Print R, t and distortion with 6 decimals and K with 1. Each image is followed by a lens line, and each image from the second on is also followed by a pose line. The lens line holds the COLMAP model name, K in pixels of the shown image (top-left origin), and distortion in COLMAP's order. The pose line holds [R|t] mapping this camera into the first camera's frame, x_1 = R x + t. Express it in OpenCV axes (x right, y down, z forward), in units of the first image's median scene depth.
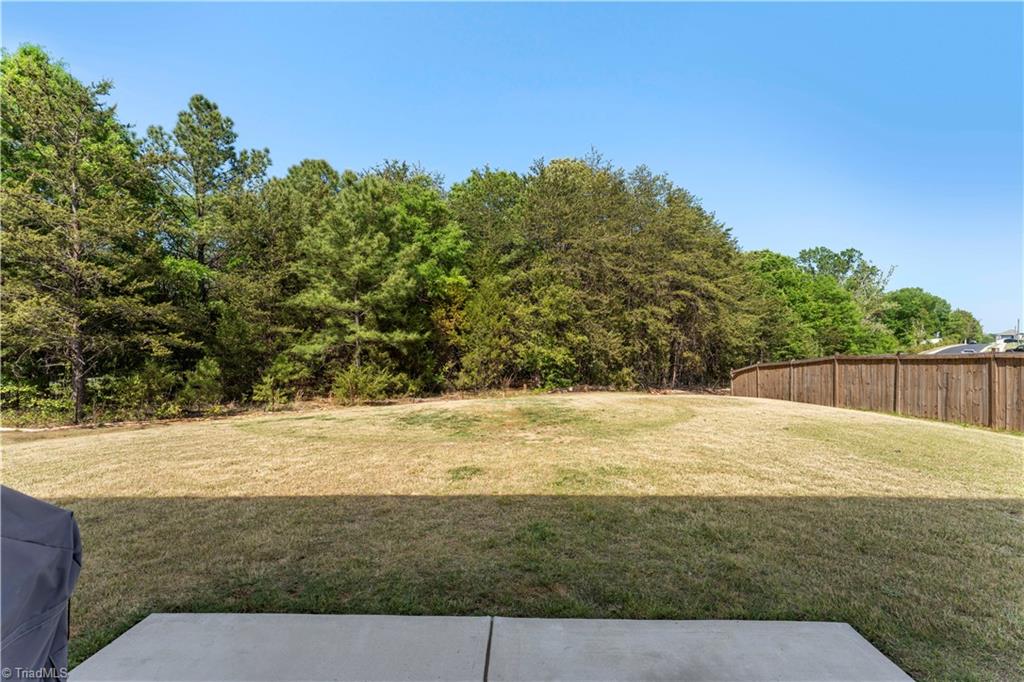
lens RADIAL K [[425.9, 0, 512.0], [0, 425.9, 344.8], [0, 0, 1]] dist [0.000175, -0.000076]
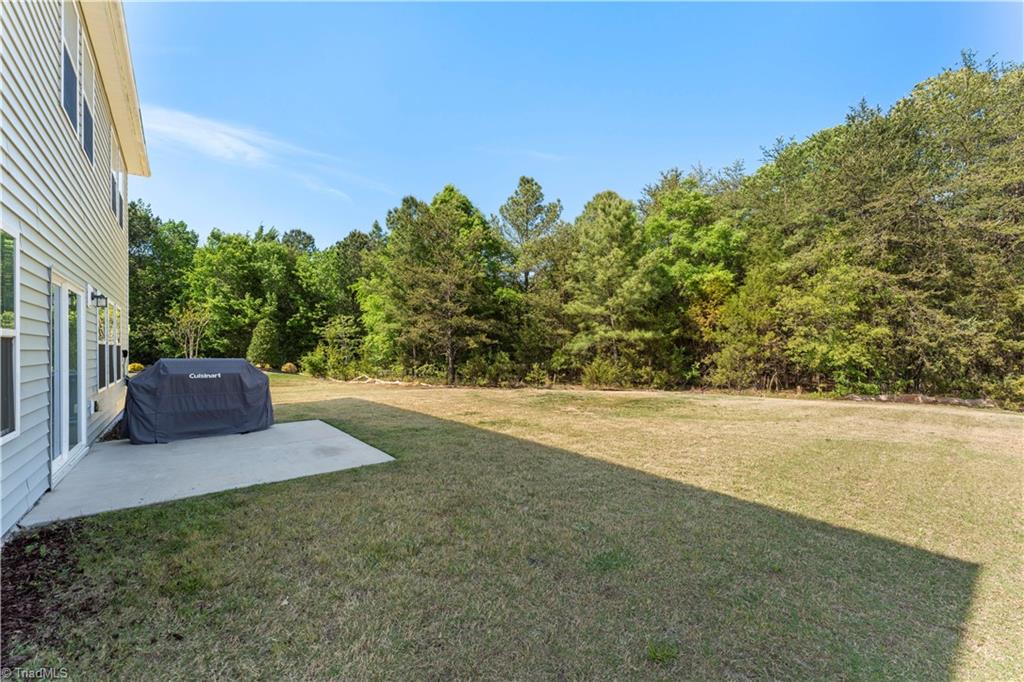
lens RADIAL K [[425.9, 0, 513.3], [0, 425.9, 343.8], [0, 0, 1]] dist [0.000175, -0.000076]
pose [[0.648068, -0.007964, -0.761541, 0.340654], [0.008588, 0.999958, -0.003149, 0.005008], [0.761534, -0.004500, 0.648109, 0.005182]]
